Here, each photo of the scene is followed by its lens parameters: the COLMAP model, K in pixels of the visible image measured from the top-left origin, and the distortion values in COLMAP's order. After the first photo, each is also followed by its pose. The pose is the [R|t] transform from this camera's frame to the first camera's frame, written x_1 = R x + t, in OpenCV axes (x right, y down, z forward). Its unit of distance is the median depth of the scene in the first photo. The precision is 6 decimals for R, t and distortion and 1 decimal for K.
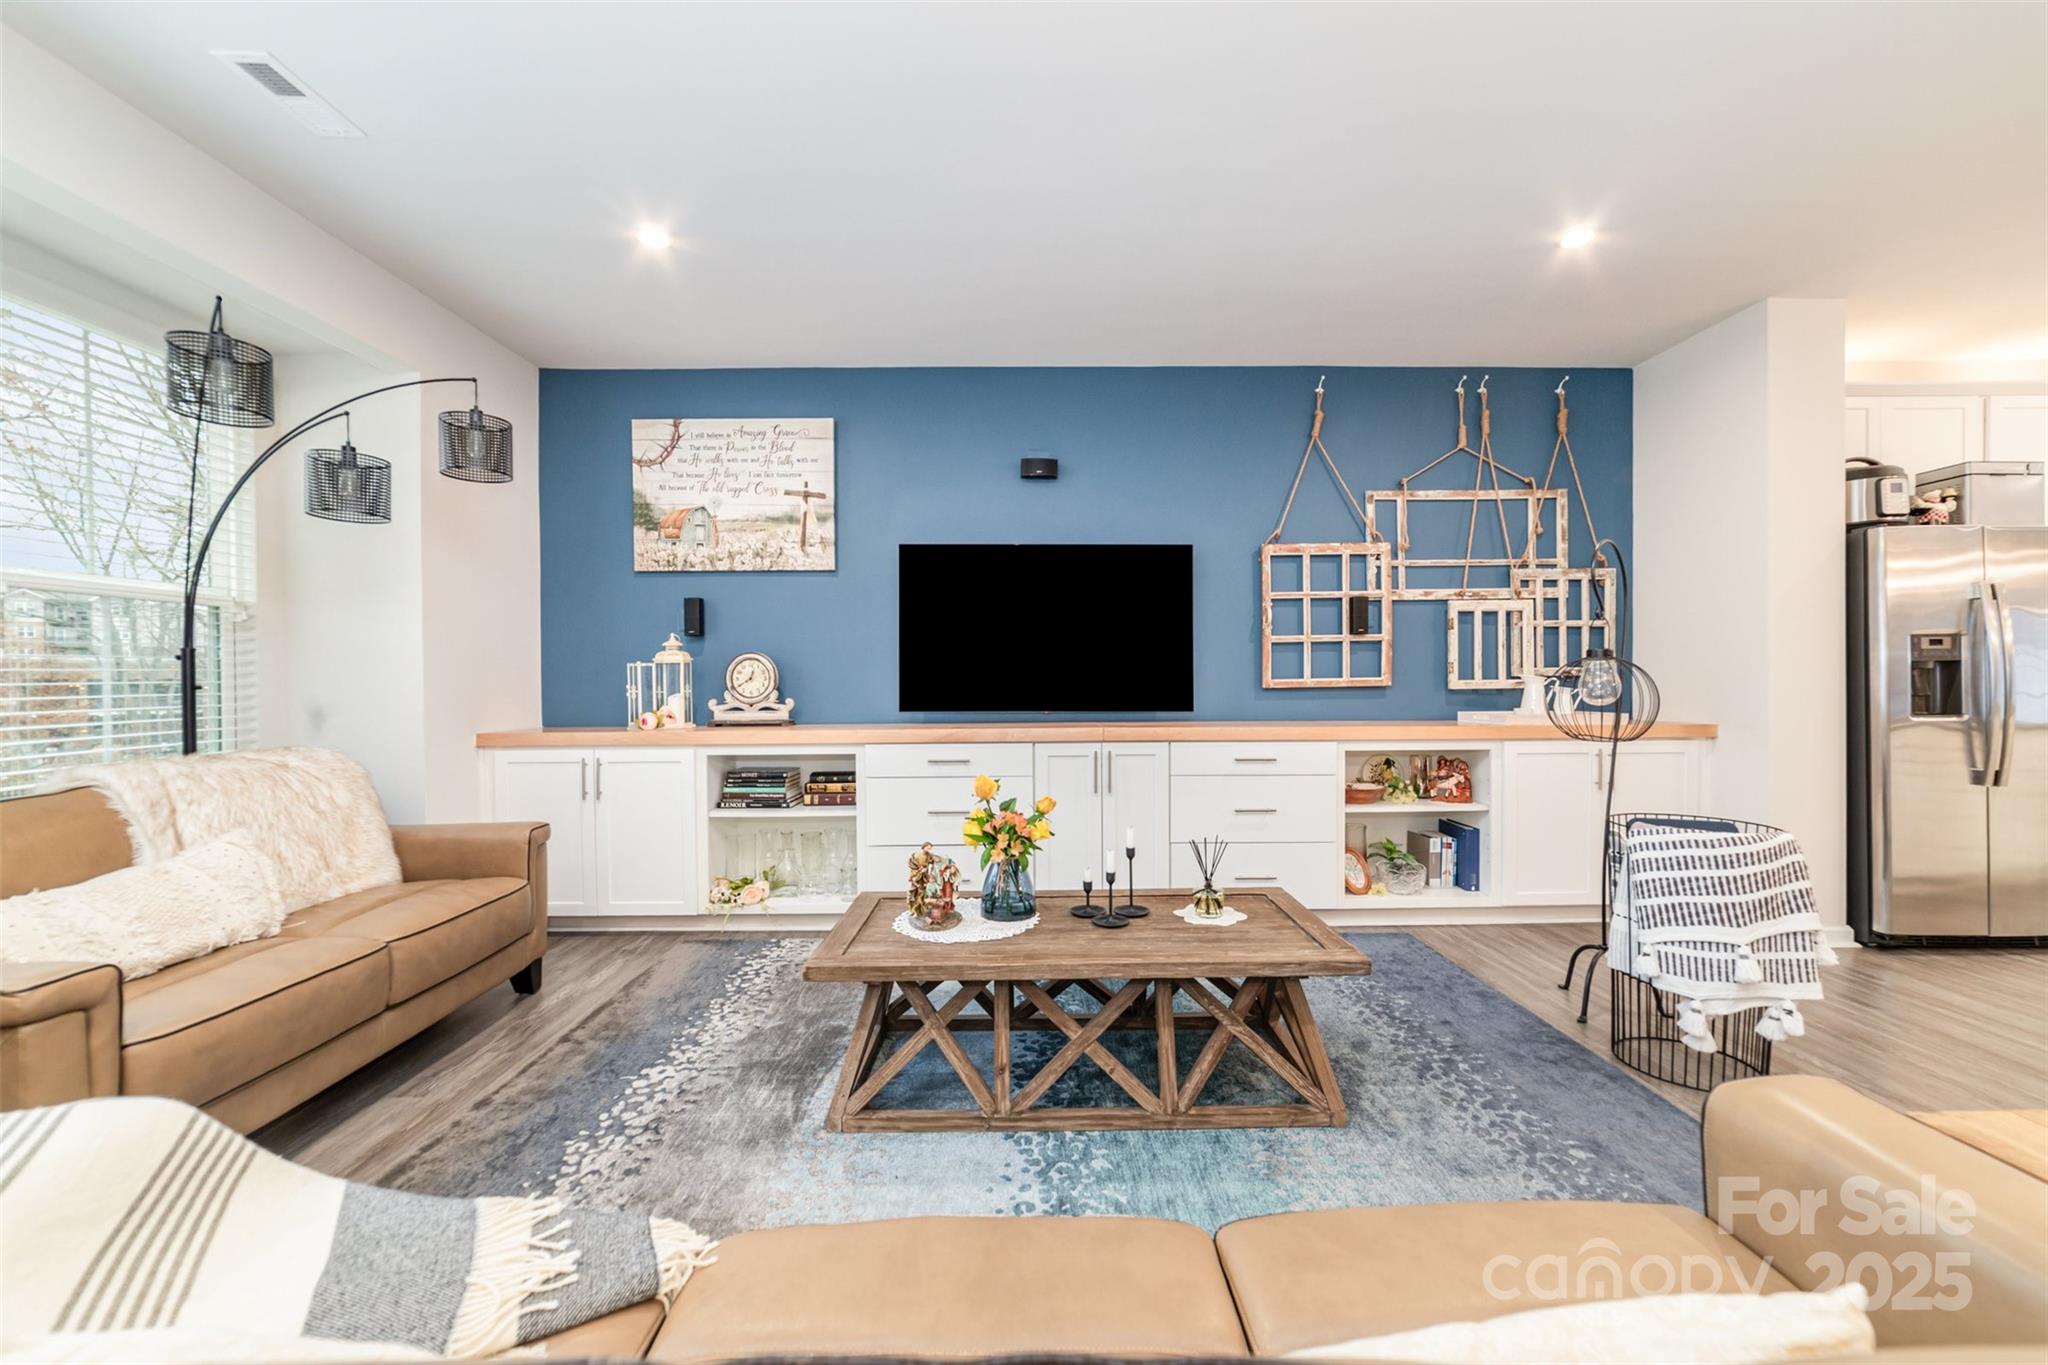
lens RADIAL K [[792.6, 0, 1033.8], [0, 792.6, 687.9], [0, 0, 1]] dist [-0.018961, 0.007576]
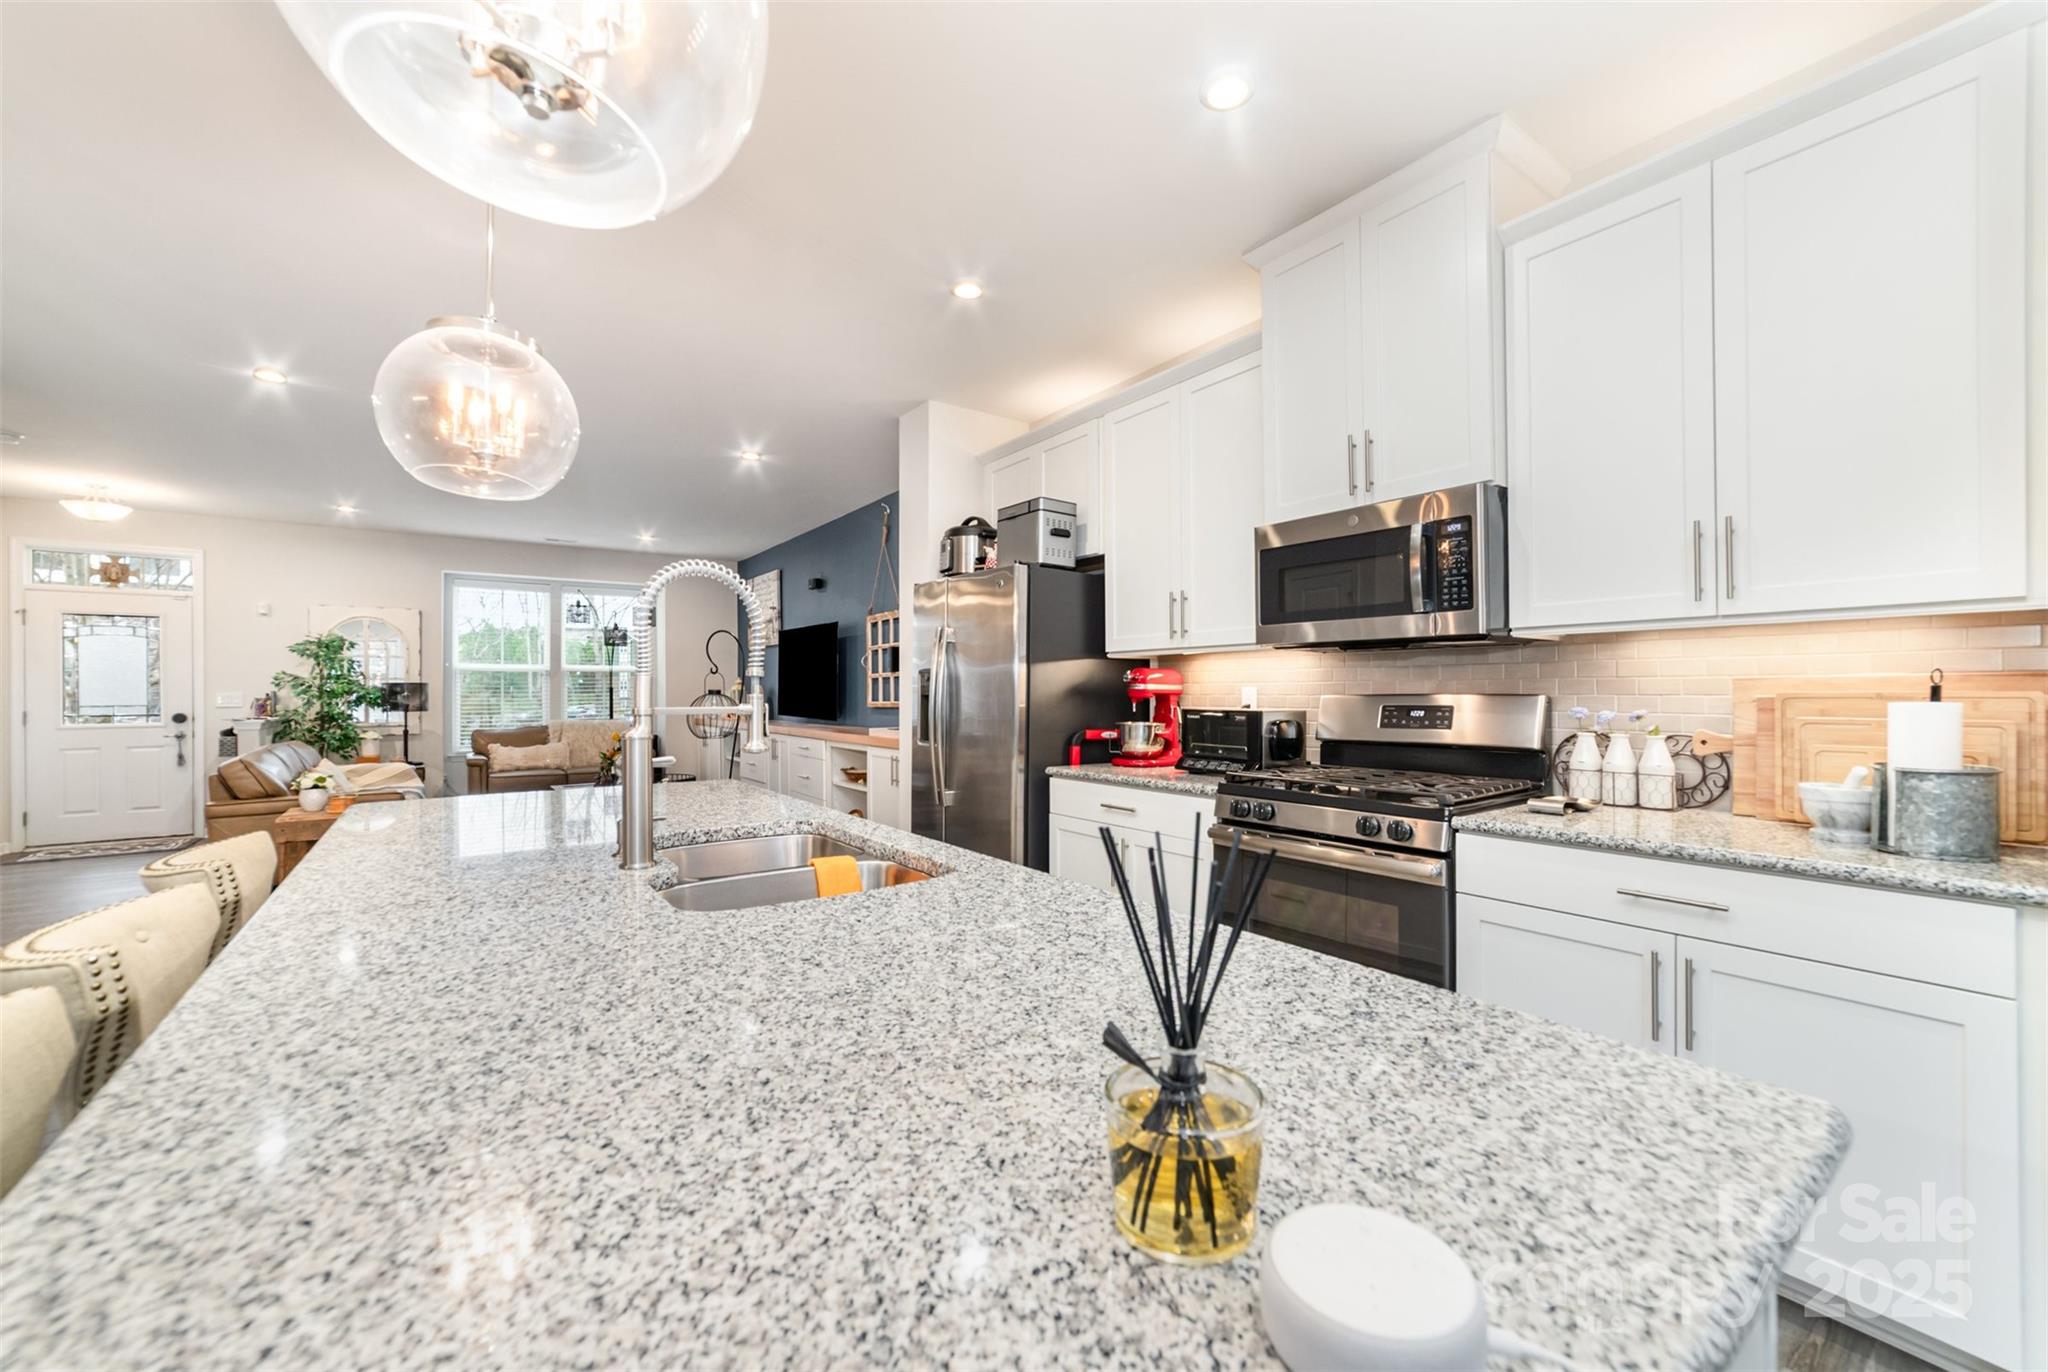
lens RADIAL K [[792.6, 0, 1033.8], [0, 792.6, 691.4], [0, 0, 1]] dist [-0.018961, 0.007576]
pose [[0.573219, 0.008165, -0.819361, 2.208604], [0.001716, 0.999936, 0.011166, -0.053727], [0.819400, -0.007807, 0.573169, 0.425225]]
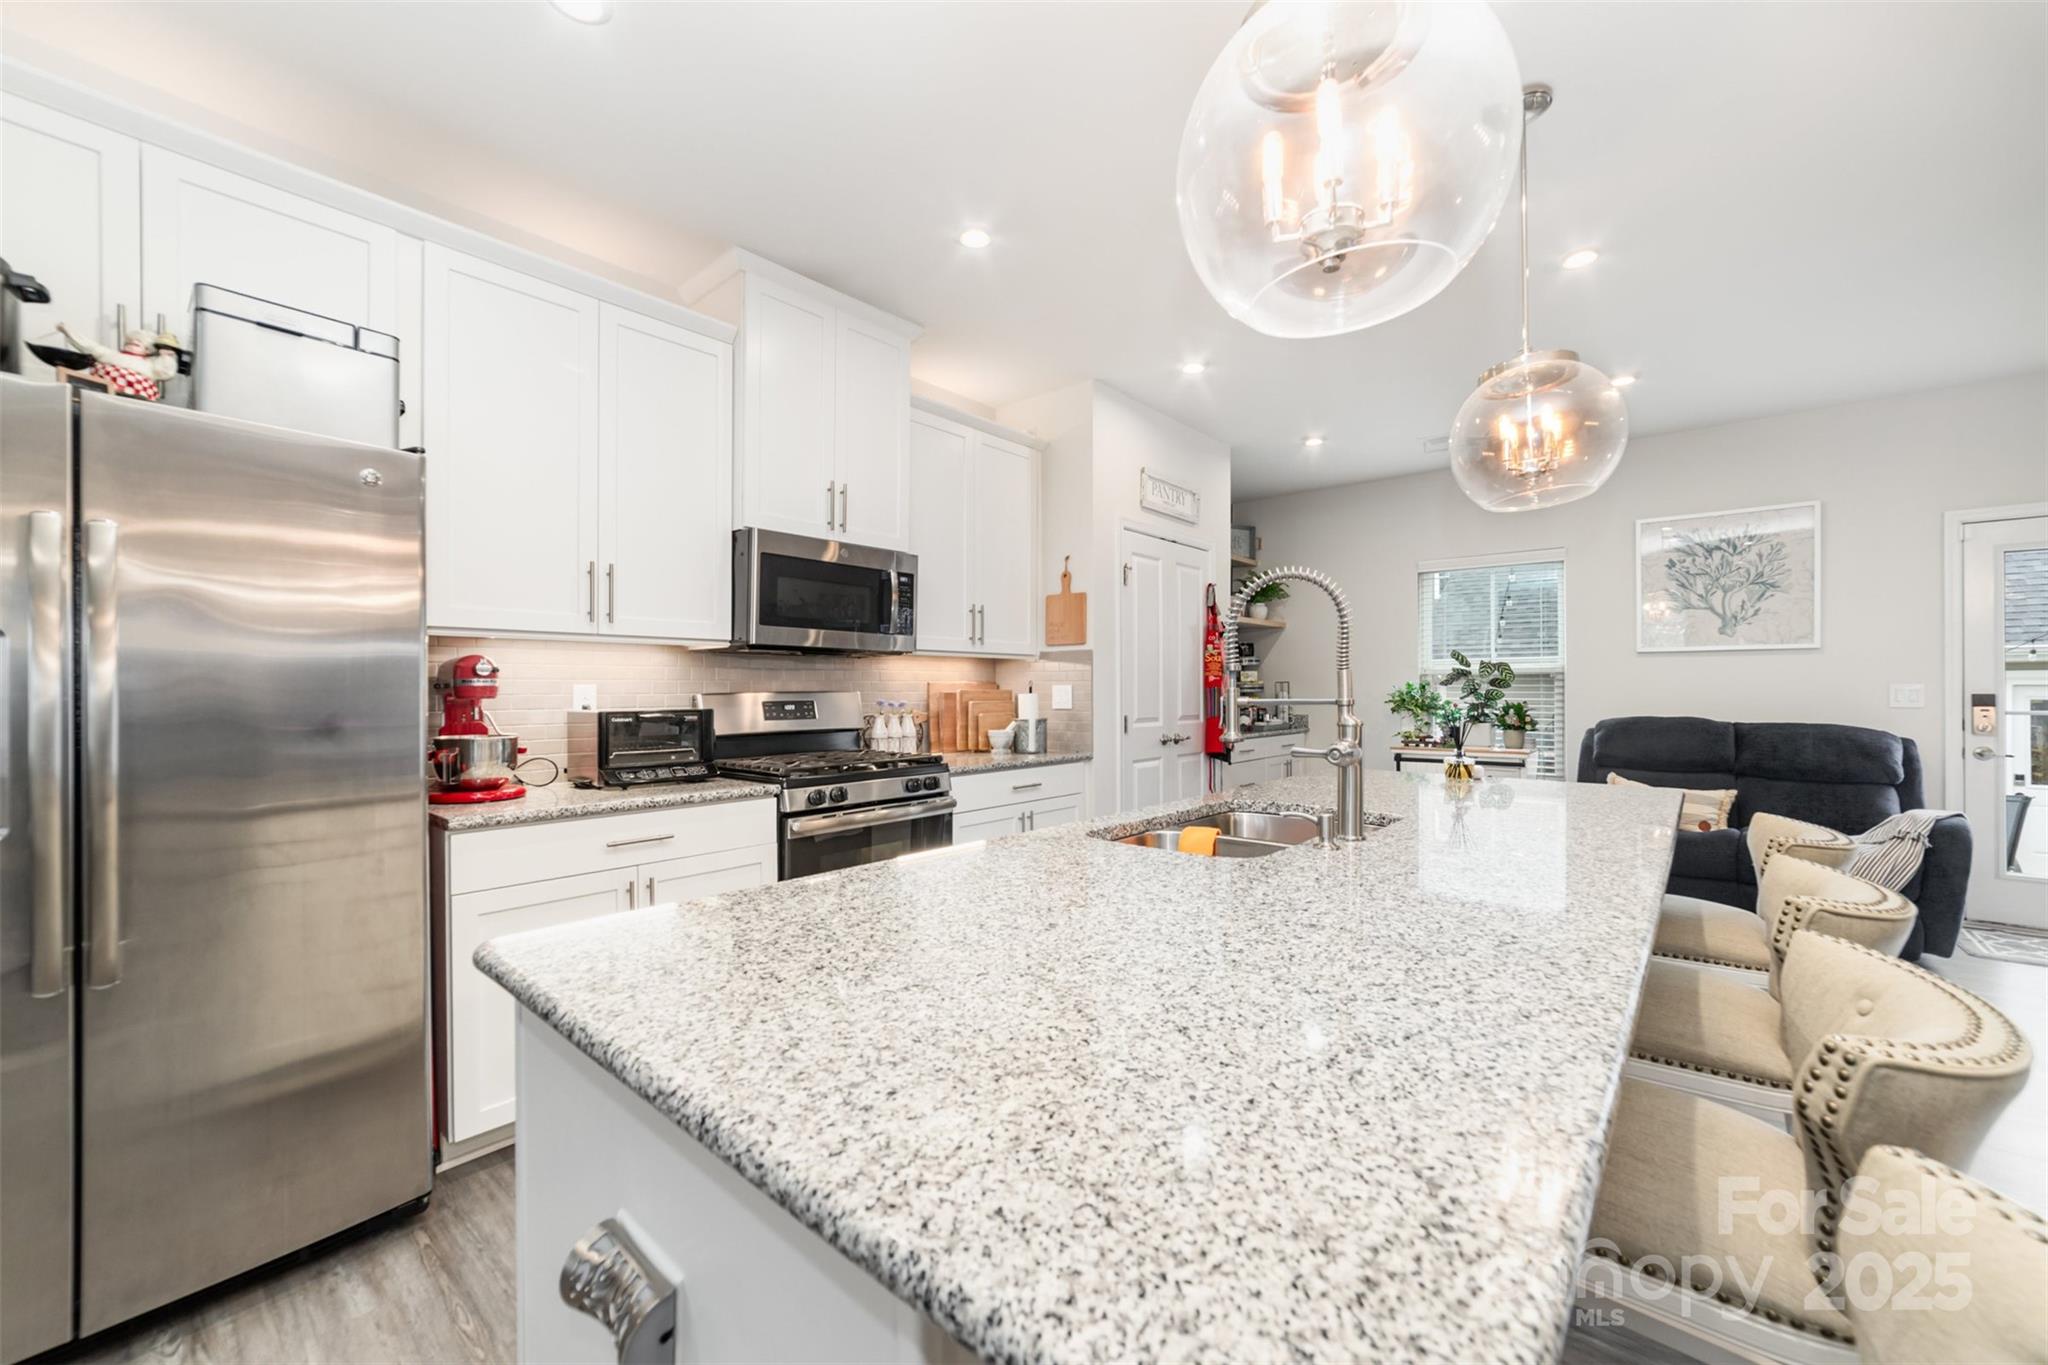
lens RADIAL K [[792.6, 0, 1033.8], [0, 792.6, 687.9], [0, 0, 1]] dist [-0.018961, 0.007576]
pose [[0.665514, 0.011041, 0.746304, 1.237559], [-0.007009, 0.999939, -0.008543, -0.039804], [-0.746353, 0.000455, 0.665550, 0.311436]]
